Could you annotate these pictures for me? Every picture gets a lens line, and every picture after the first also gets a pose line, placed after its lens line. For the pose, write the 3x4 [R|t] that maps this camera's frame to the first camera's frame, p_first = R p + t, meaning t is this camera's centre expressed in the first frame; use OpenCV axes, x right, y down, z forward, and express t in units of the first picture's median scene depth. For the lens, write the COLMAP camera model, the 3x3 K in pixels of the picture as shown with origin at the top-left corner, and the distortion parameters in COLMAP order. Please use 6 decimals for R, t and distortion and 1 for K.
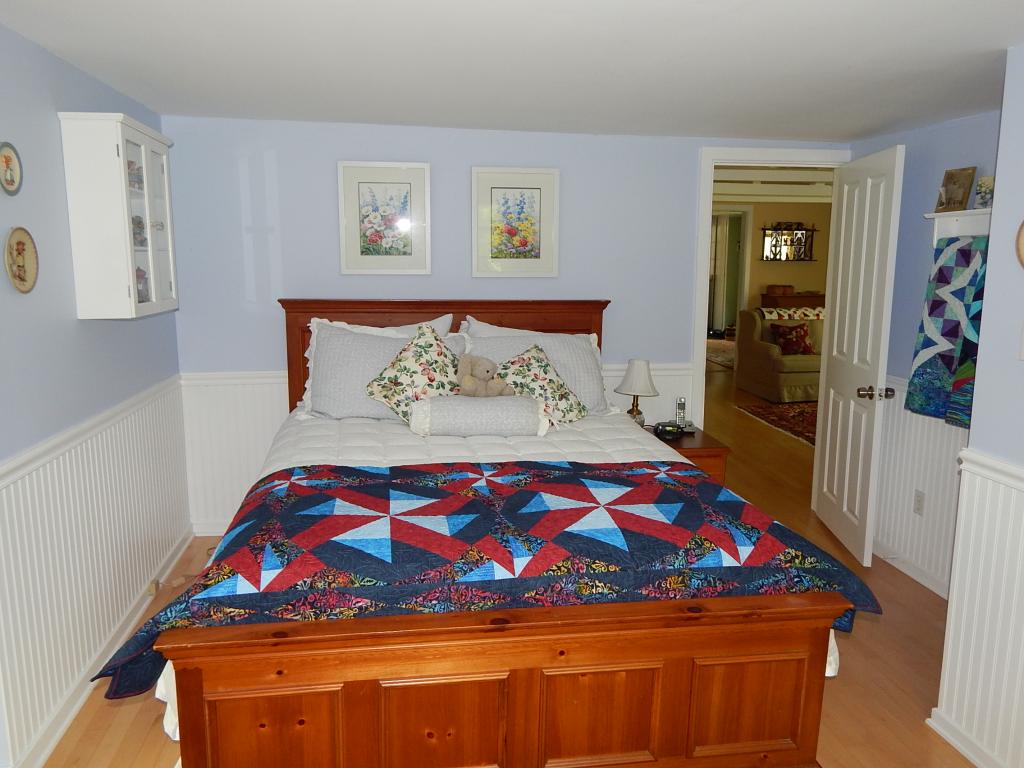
lens RADIAL K [[761.4, 0, 515.7], [0, 761.4, 376.7], [0, 0, 1]] dist [-0.014947, 0.011798]
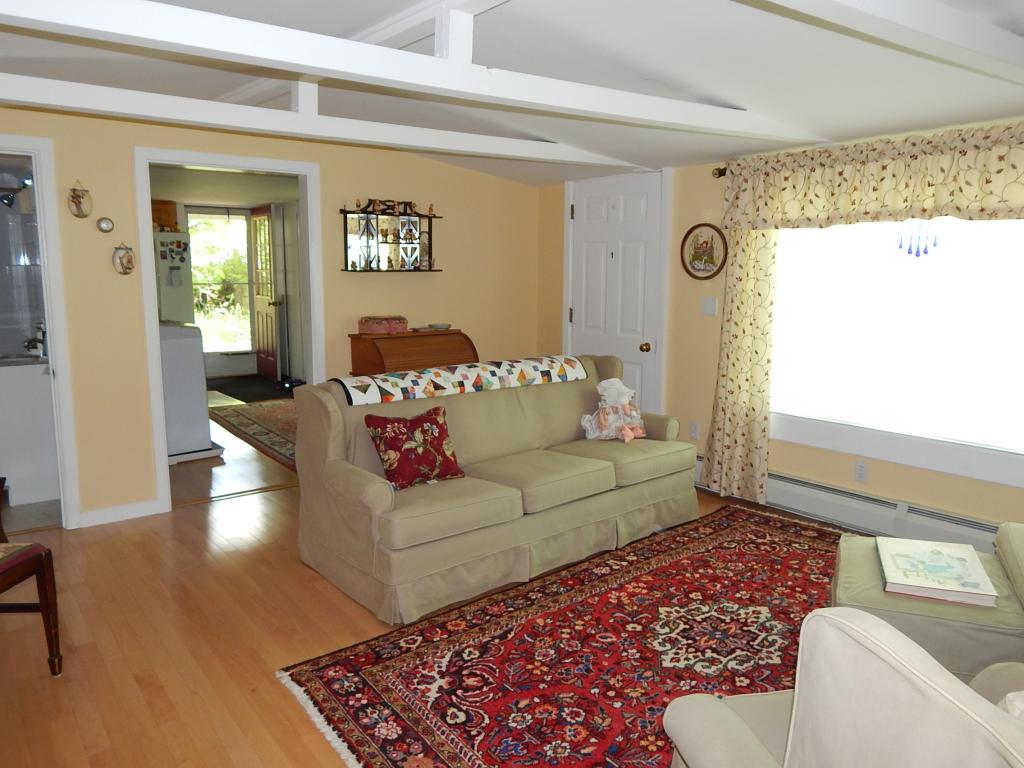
lens RADIAL K [[761.4, 0, 509.8], [0, 761.4, 382.6], [0, 0, 1]] dist [-0.014947, 0.011798]
pose [[0.881452, -0.074453, 0.466368, 0.202429], [0.078732, 0.996842, 0.010334, -0.084700], [-0.465665, 0.027609, 0.884530, 0.564408]]
